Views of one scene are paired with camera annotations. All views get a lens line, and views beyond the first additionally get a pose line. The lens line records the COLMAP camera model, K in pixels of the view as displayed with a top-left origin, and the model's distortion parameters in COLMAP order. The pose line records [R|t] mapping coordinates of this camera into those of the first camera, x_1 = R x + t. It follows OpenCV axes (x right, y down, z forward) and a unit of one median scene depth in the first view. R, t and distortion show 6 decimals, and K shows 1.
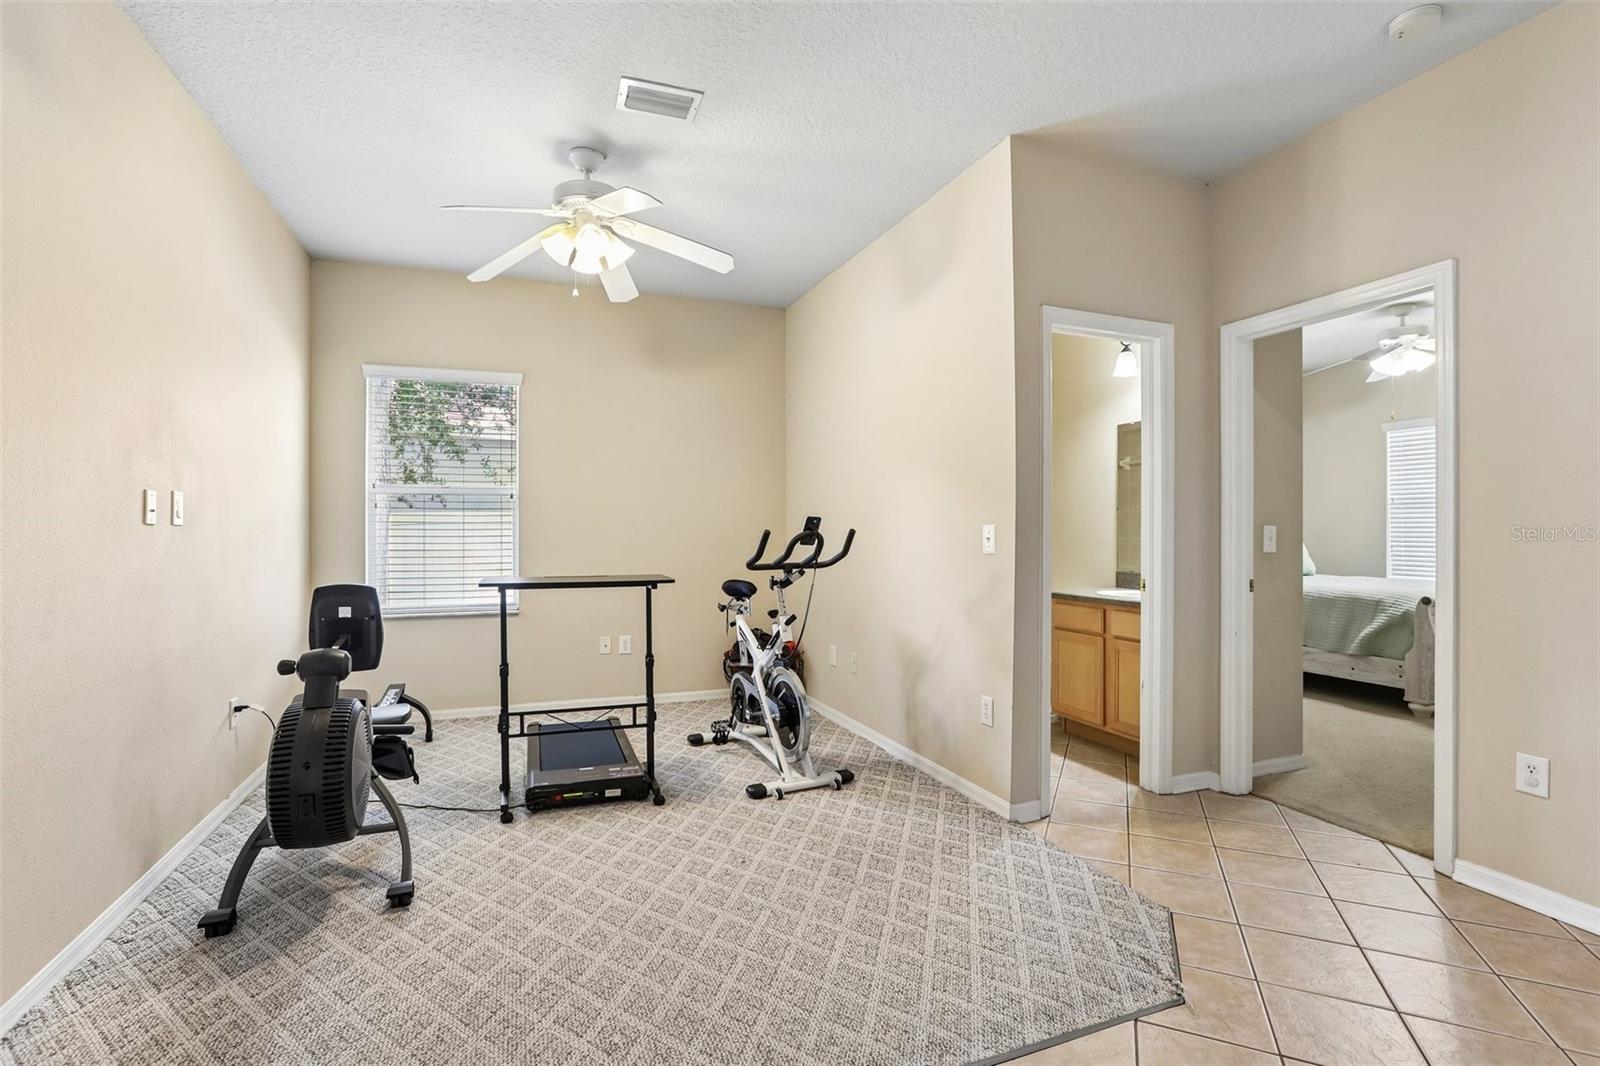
lens RADIAL K [[740.7, 0, 788.0], [0, 740.7, 539.5], [0, 0, 1]] dist [-0.064143, 0.027865]
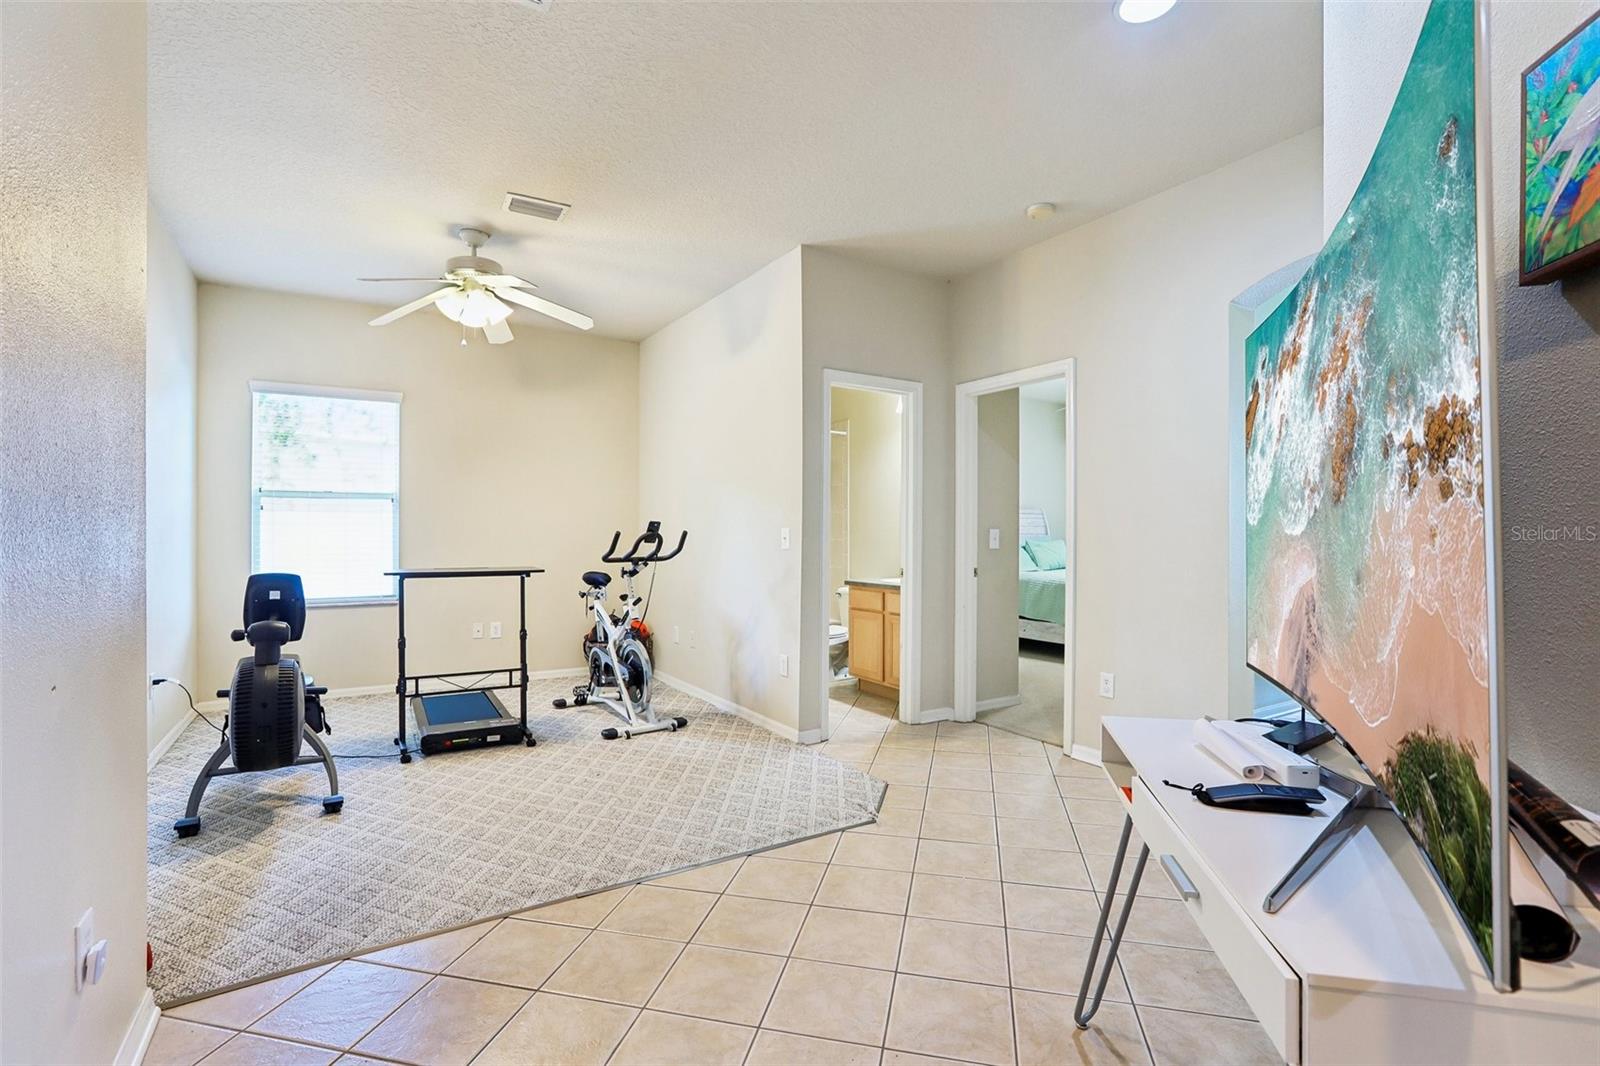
lens RADIAL K [[719.5, 0, 794.2], [0, 719.5, 536.3], [0, 0, 1]] dist [-0.064739, 0.031749]
pose [[0.980453, 0.002672, 0.196735, 0.027413], [-0.001336, 0.999975, -0.006924, 0.004189], [-0.196749, 0.006526, 0.980432, -0.292746]]
